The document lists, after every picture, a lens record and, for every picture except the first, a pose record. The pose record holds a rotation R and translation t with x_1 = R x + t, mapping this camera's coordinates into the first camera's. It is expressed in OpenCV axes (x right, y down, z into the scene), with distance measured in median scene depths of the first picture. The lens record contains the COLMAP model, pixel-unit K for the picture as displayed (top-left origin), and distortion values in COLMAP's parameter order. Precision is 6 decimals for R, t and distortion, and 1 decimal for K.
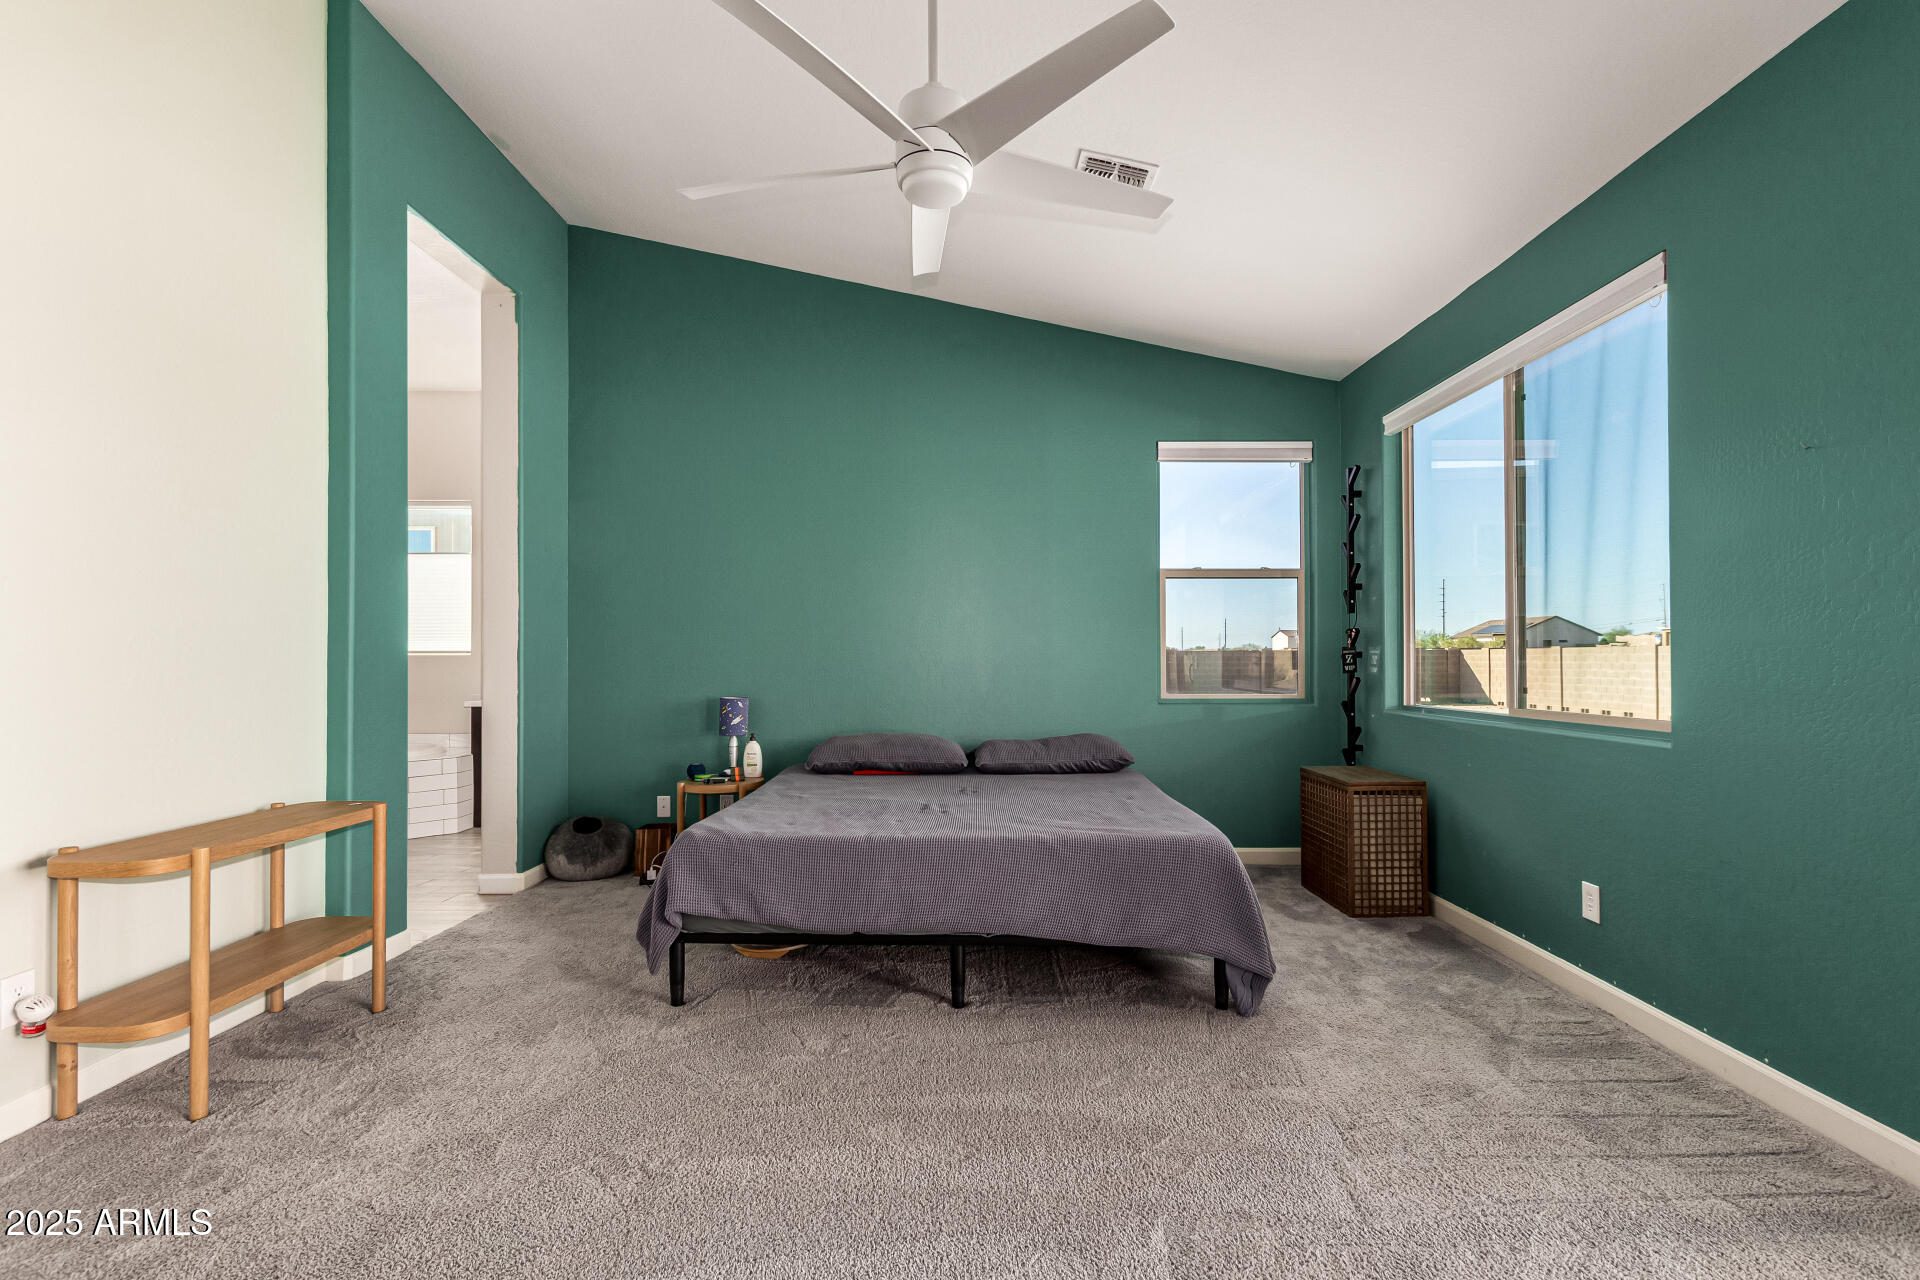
lens RADIAL K [[875.1, 0, 956.8], [0, 875.1, 653.5], [0, 0, 1]] dist [0.003666, -0.002854]
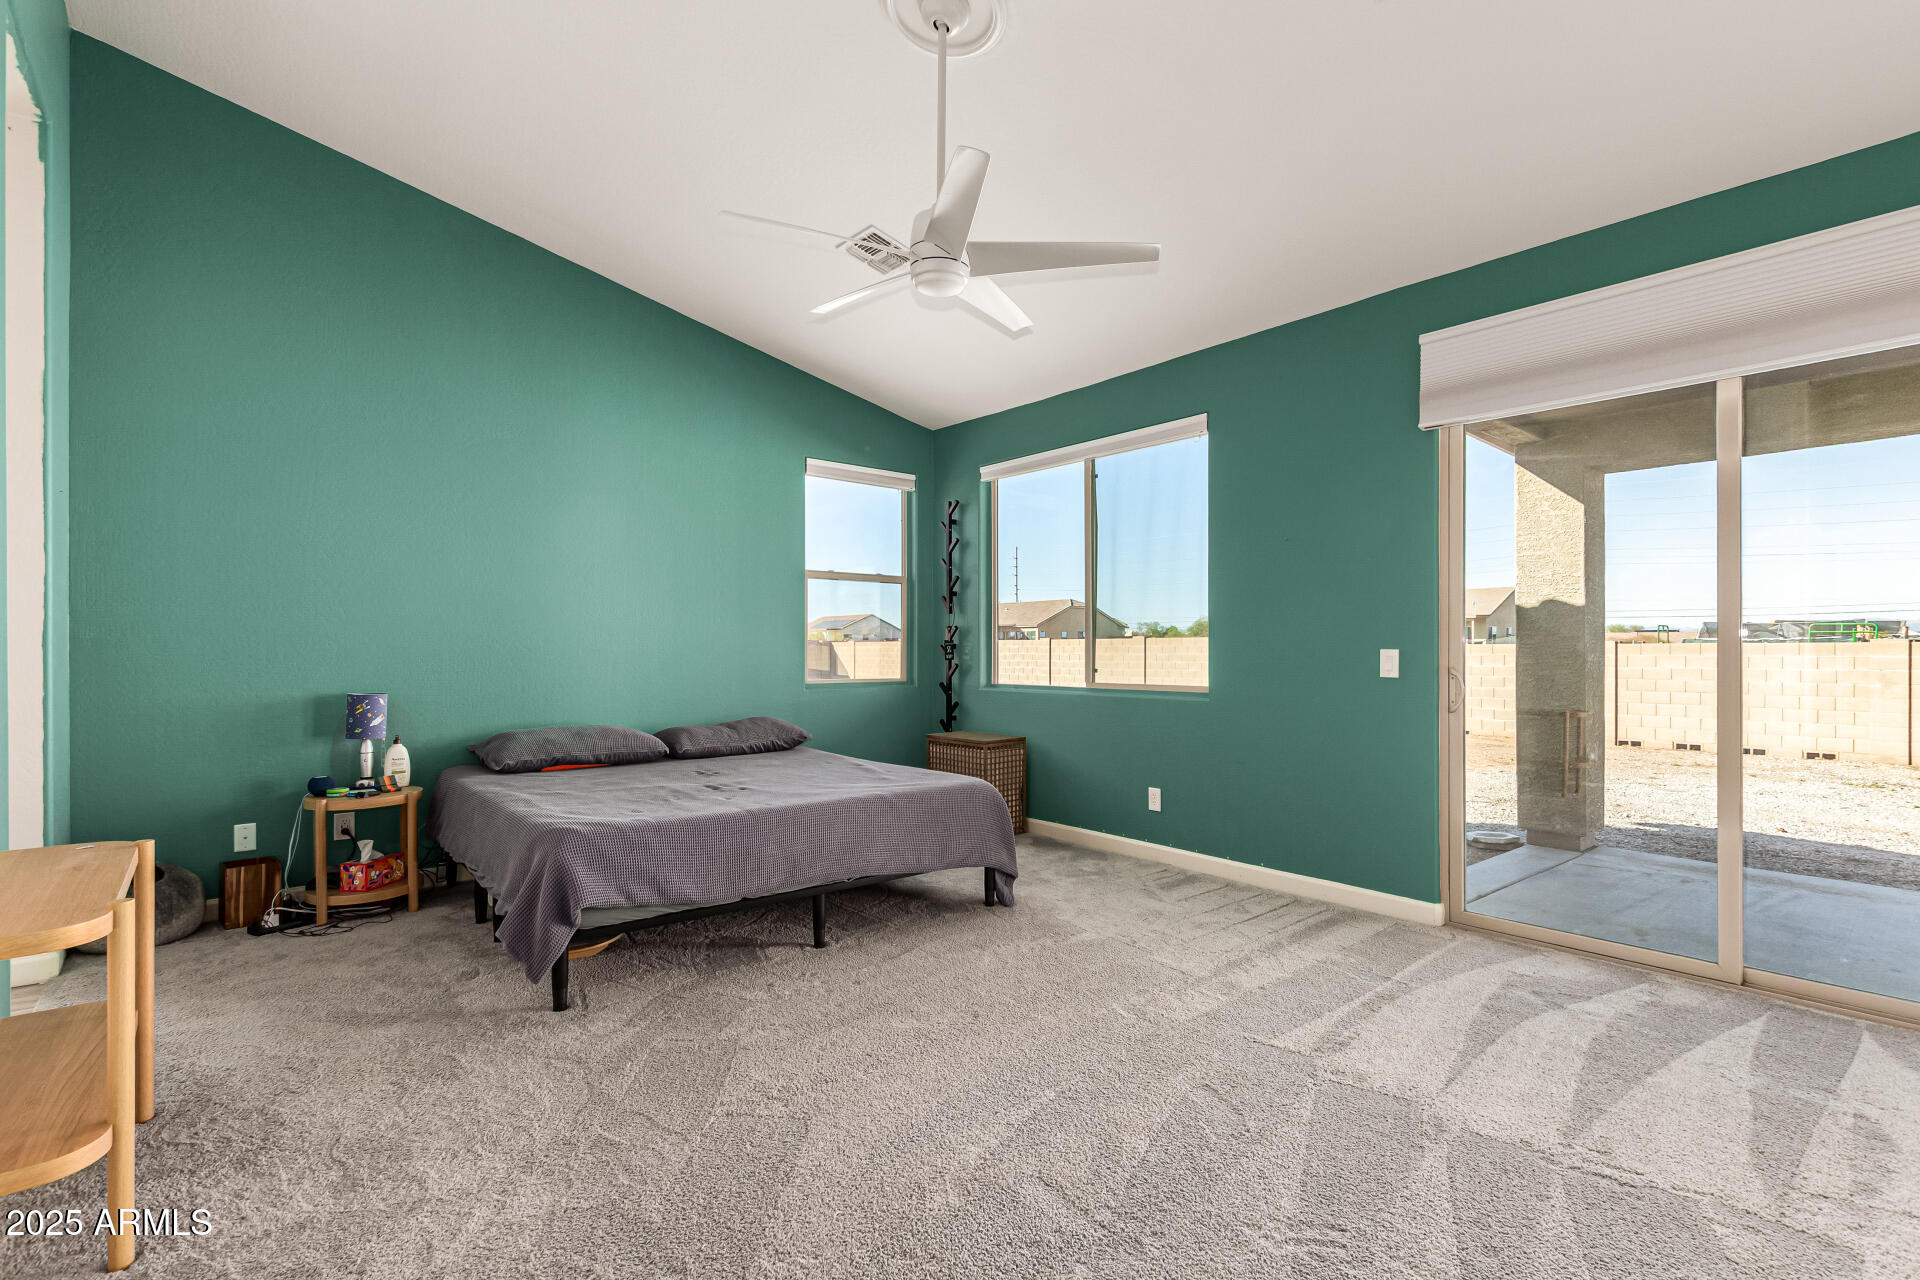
lens RADIAL K [[875.1, 0, 976.7], [0, 875.1, 651.7], [0, 0, 1]] dist [0.003666, -0.002854]
pose [[0.760625, 0.001452, 0.649190, -0.430668], [-0.006403, 0.999966, 0.005265, 0.002870], [-0.649160, -0.008162, 0.760608, -0.011302]]
